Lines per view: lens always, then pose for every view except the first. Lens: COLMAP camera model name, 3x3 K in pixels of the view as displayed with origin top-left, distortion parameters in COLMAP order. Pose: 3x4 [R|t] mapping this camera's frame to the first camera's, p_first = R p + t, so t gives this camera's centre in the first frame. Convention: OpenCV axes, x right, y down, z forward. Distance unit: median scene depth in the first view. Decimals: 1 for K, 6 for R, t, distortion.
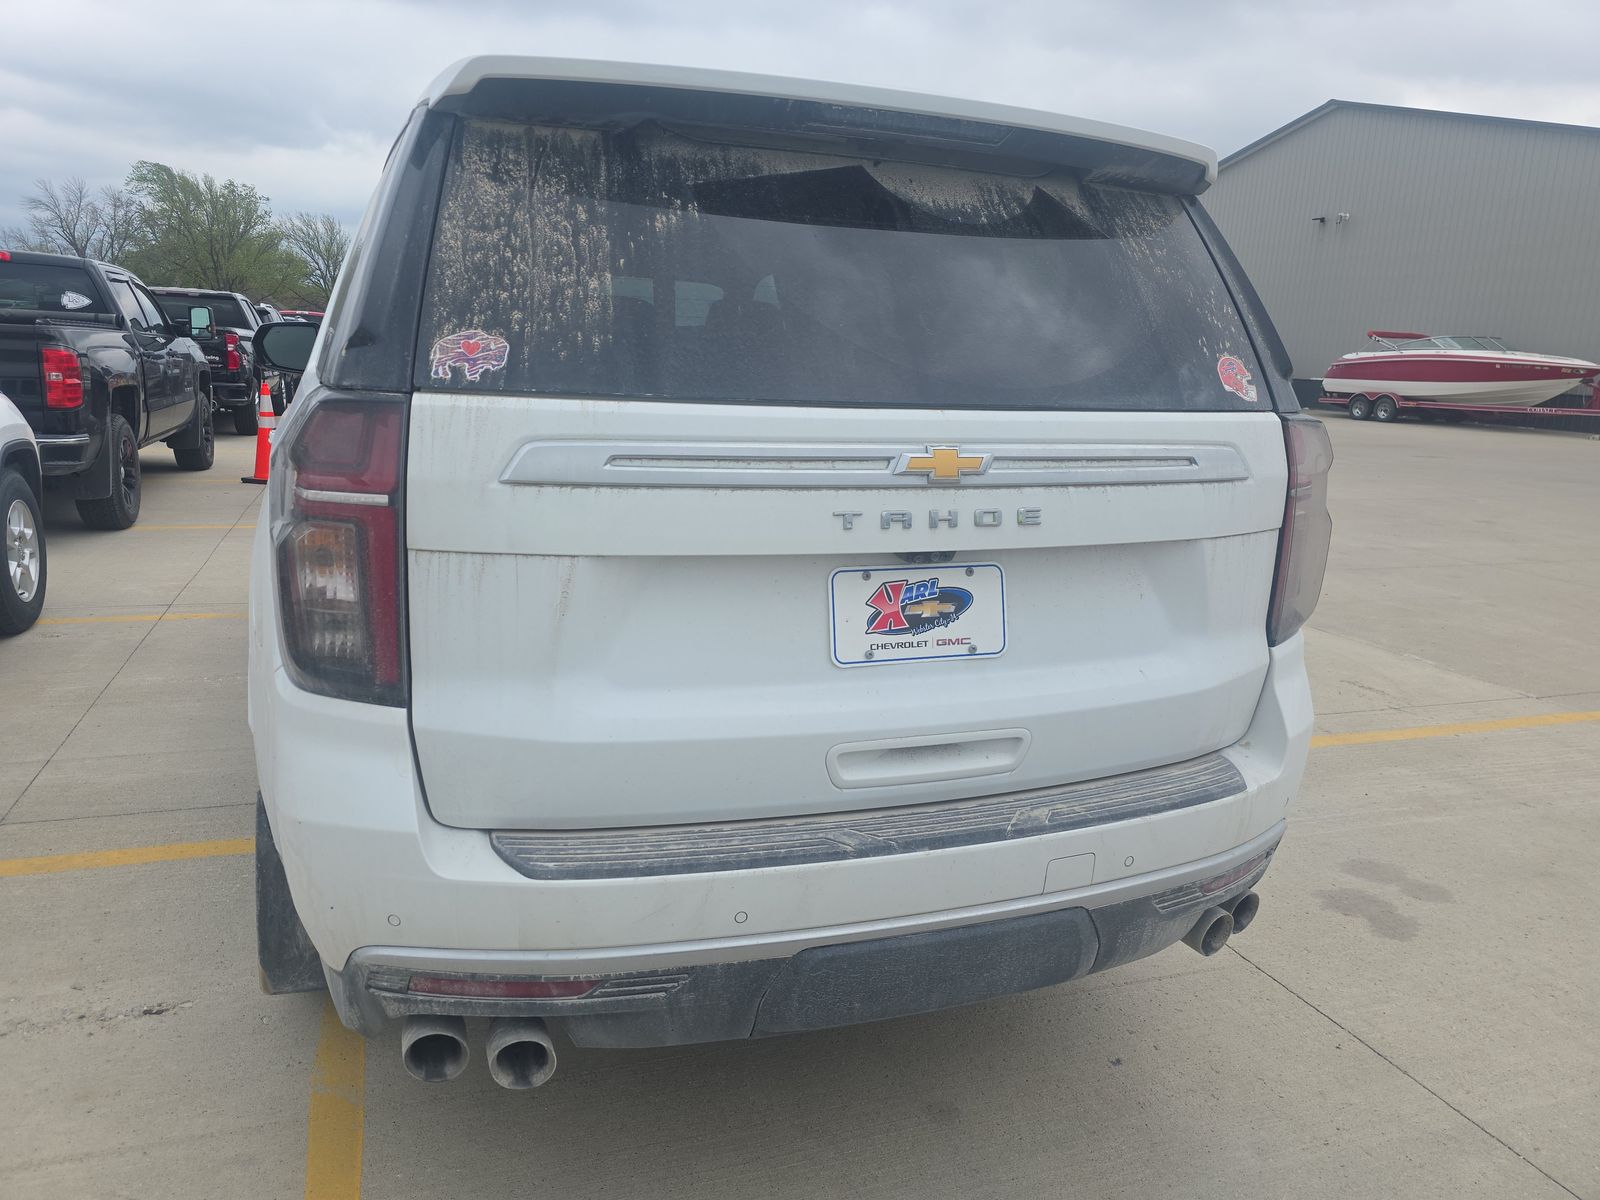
lens RADIAL K [[1089.7, 0, 810.0], [0, 1089.7, 595.6], [0, 0, 1]] dist [0.070884, -0.061558]
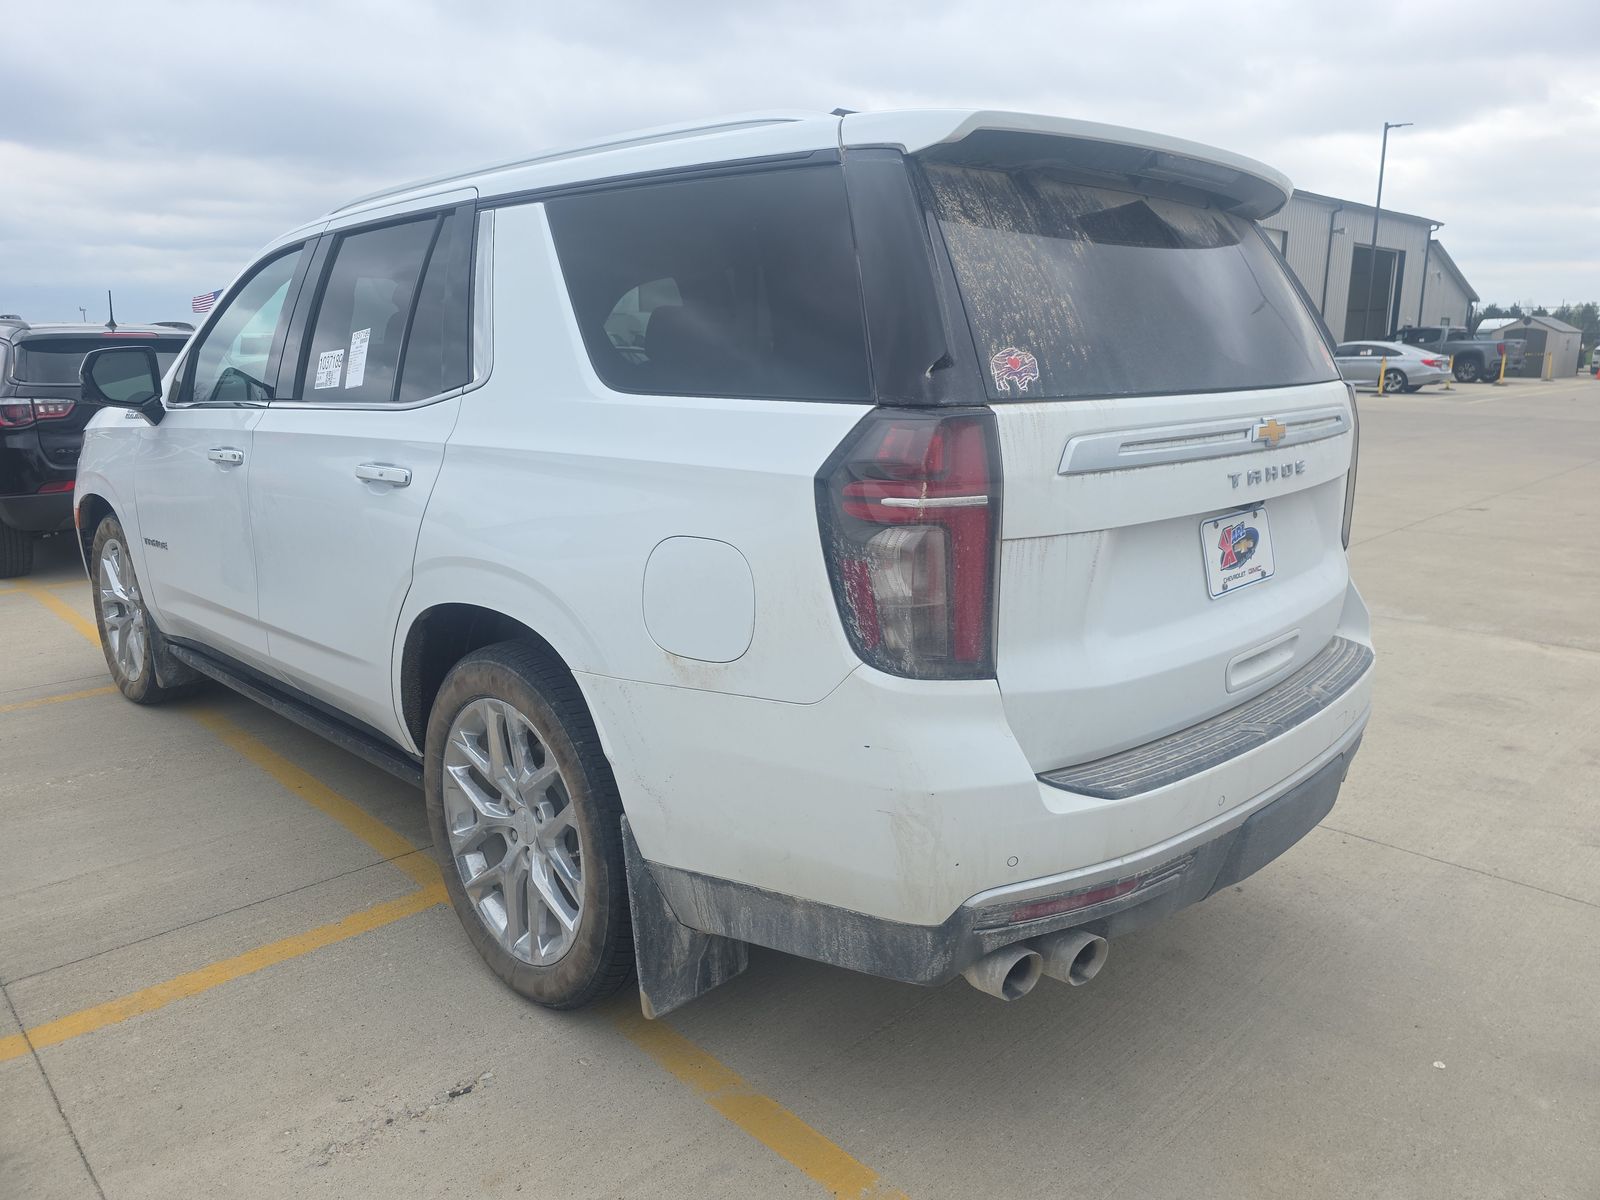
lens RADIAL K [[1075.2, 0, 800.0], [0, 1075.2, 600.0], [0, 0, 1]] dist [0.069960, -0.057235]
pose [[0.904015, -0.140304, 0.403821, -0.979614], [0.137265, 0.989857, 0.036629, -0.048025], [-0.404864, 0.022317, 0.914104, 0.047088]]
